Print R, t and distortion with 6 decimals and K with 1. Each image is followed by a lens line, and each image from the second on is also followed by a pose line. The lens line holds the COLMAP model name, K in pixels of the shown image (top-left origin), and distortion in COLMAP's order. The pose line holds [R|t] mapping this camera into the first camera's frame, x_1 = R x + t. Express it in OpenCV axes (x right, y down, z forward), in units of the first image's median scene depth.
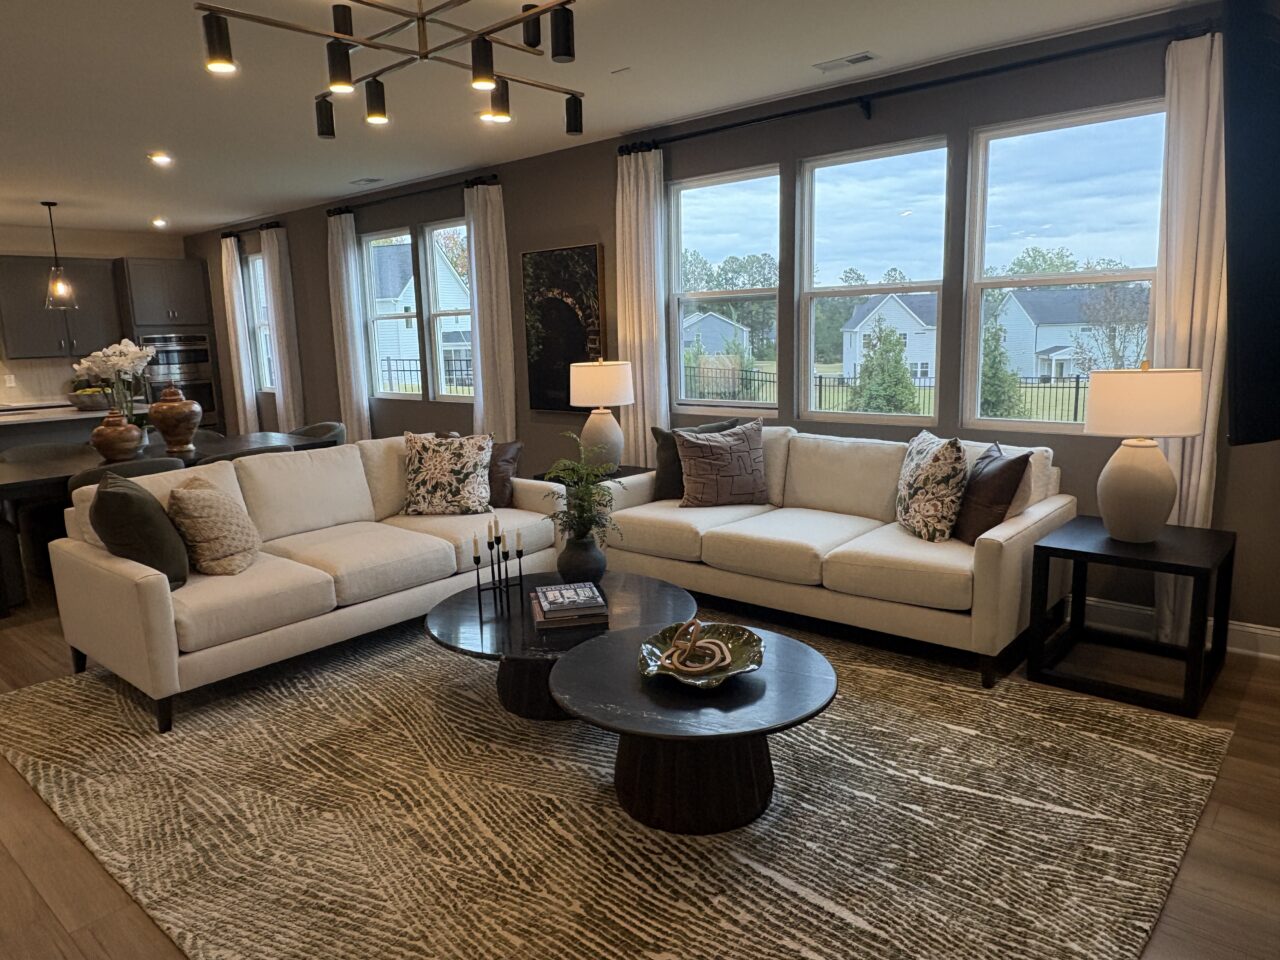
lens RADIAL K [[862.3, 0, 638.3], [0, 862.3, 474.3], [0, 0, 1]] dist [0.000869, 0.000964]
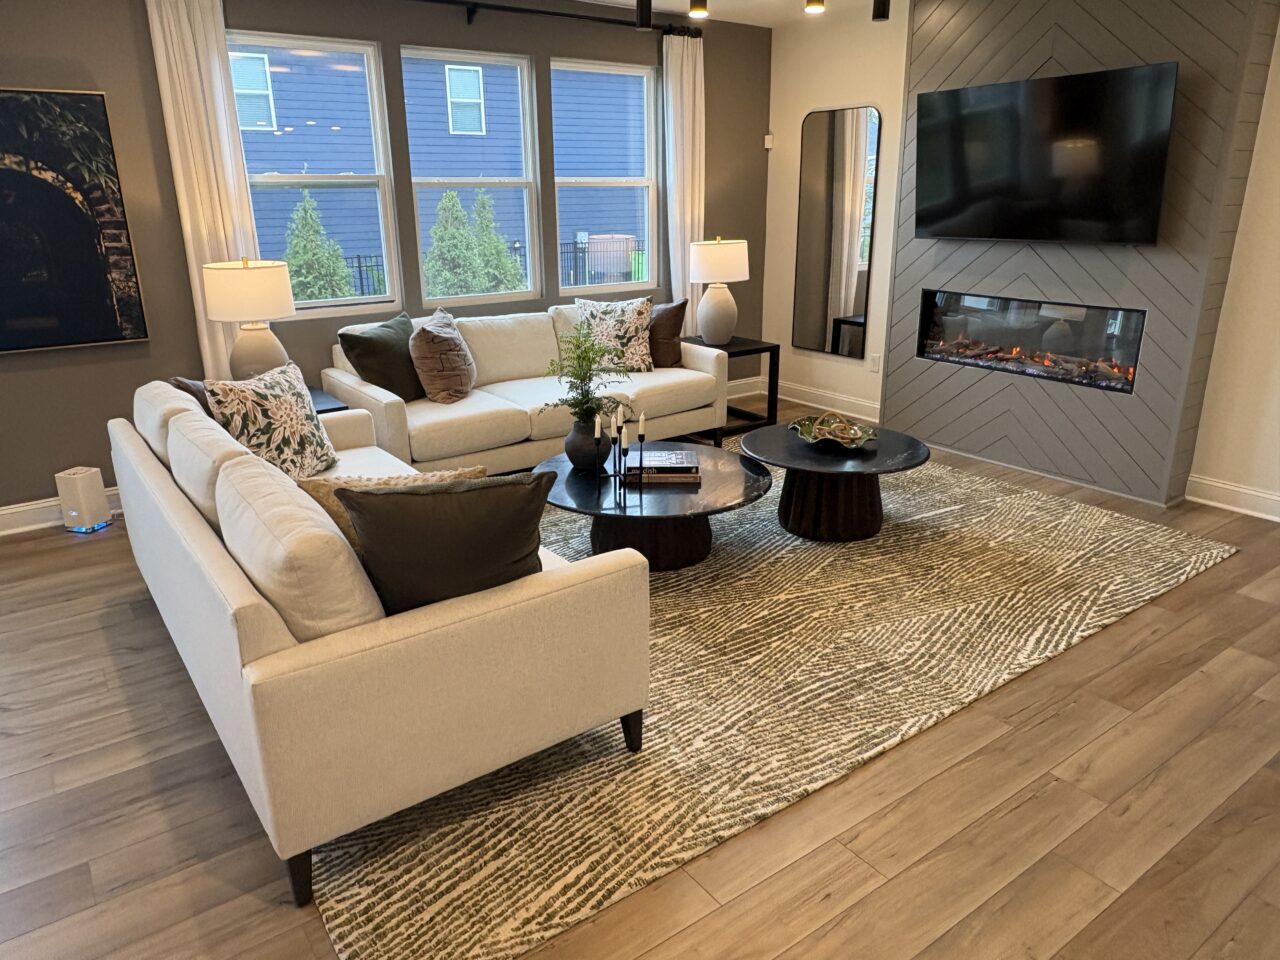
lens RADIAL K [[878.5, 0, 638.9], [0, 878.5, 483.0], [0, 0, 1]] dist [-0.003828, -0.001837]
pose [[0.218891, -0.277476, 0.935464, -1.004086], [0.171325, 0.954749, 0.243108, -0.095868], [-0.960591, 0.107054, 0.256524, 0.638219]]
